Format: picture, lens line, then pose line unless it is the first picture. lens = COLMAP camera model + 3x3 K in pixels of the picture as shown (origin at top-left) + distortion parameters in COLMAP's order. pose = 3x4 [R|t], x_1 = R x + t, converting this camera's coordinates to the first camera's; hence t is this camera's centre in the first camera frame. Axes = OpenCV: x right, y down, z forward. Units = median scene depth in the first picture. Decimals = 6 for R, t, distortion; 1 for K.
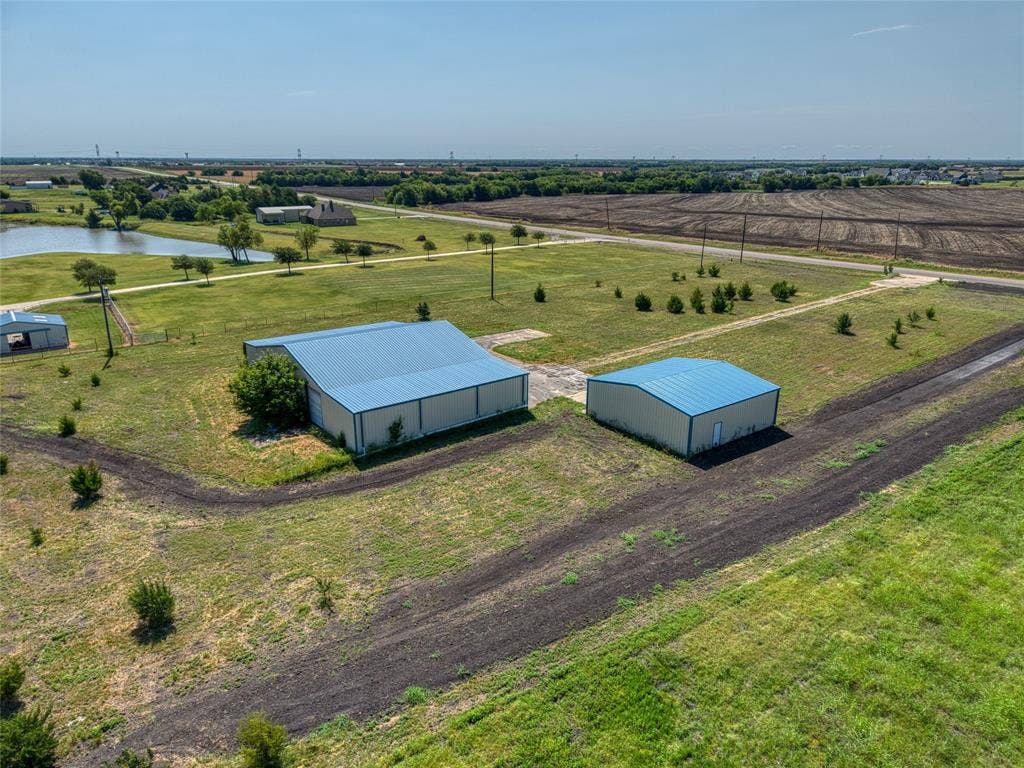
lens RADIAL K [[680.4, 0, 508.4], [0, 680.4, 384.4], [0, 0, 1]] dist [0.049483, -0.062554]
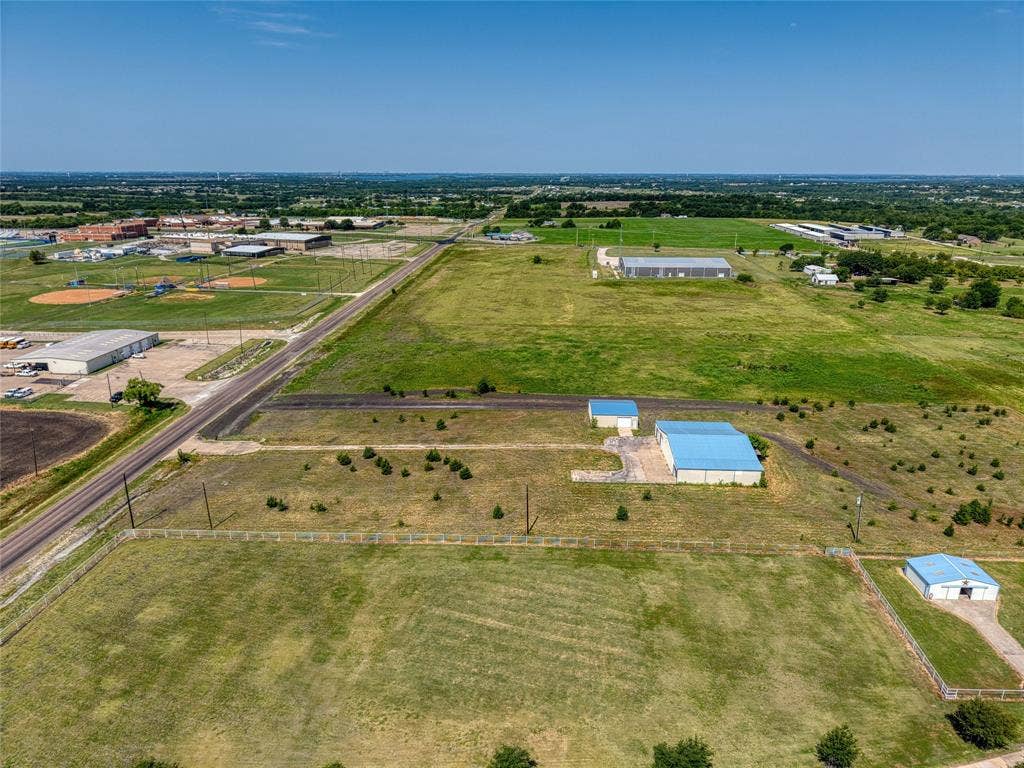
lens RADIAL K [[680.4, 0, 508.4], [0, 680.4, 384.4], [0, 0, 1]] dist [0.049483, -0.062554]
pose [[-0.773668, -0.192607, 0.603606, -0.838193], [0.193264, 0.835533, 0.514329, -1.226138], [-0.603396, 0.514575, -0.609201, 2.200144]]
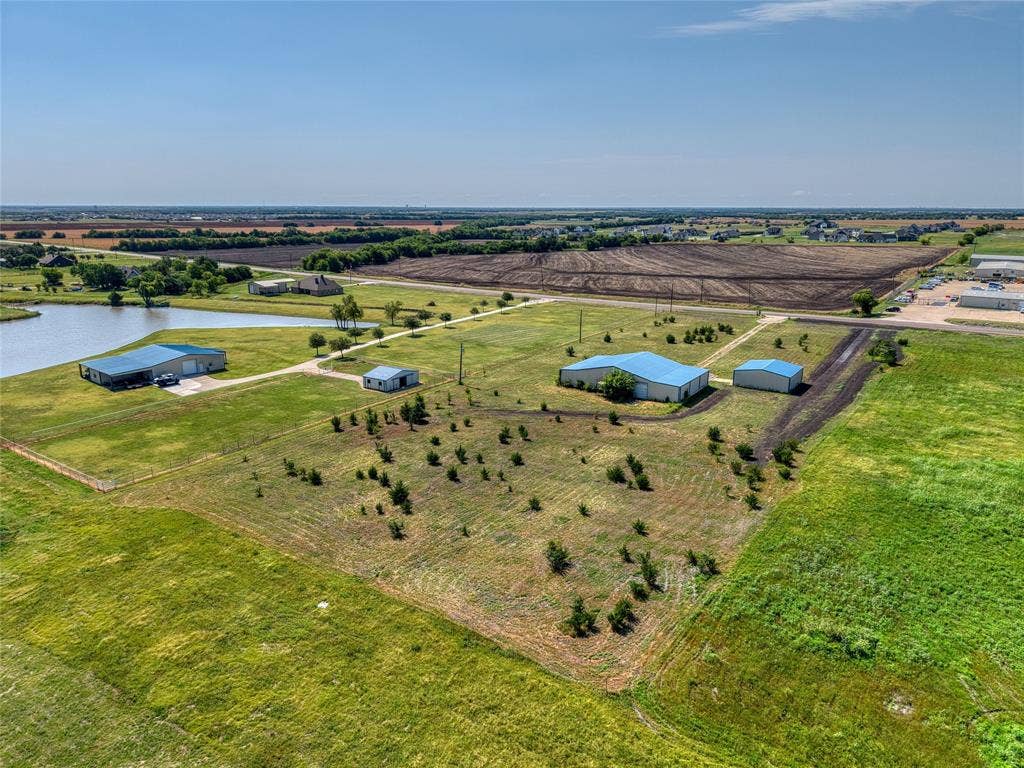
lens RADIAL K [[675.2, 0, 505.6], [0, 675.2, 387.4], [0, 0, 1]] dist [0.039104, -0.001229]
pose [[0.949738, -0.081735, 0.302187, -1.040868], [0.098903, 0.994213, -0.041929, 0.055644], [-0.297011, 0.069709, 0.952326, -0.791813]]
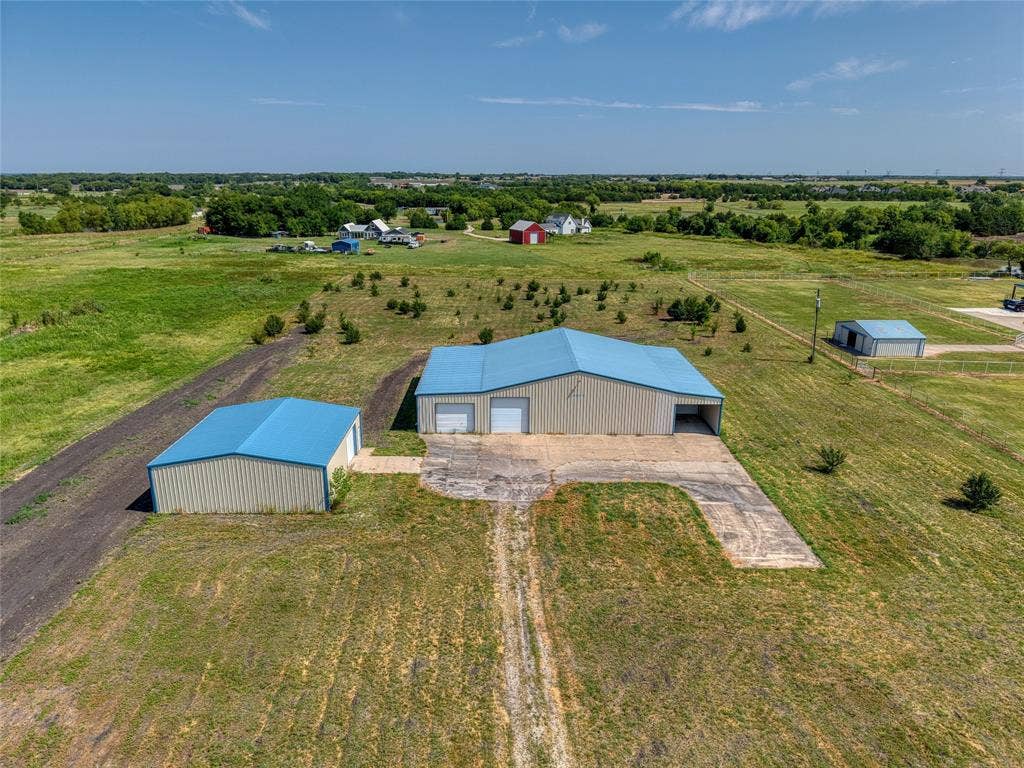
lens RADIAL K [[680.4, 0, 508.4], [0, 680.4, 384.4], [0, 0, 1]] dist [0.049483, -0.062554]
pose [[-0.589363, 0.232066, -0.773819, 0.526883], [-0.258816, 0.853130, 0.452973, -0.378505], [0.765288, 0.467242, -0.442741, 1.156804]]
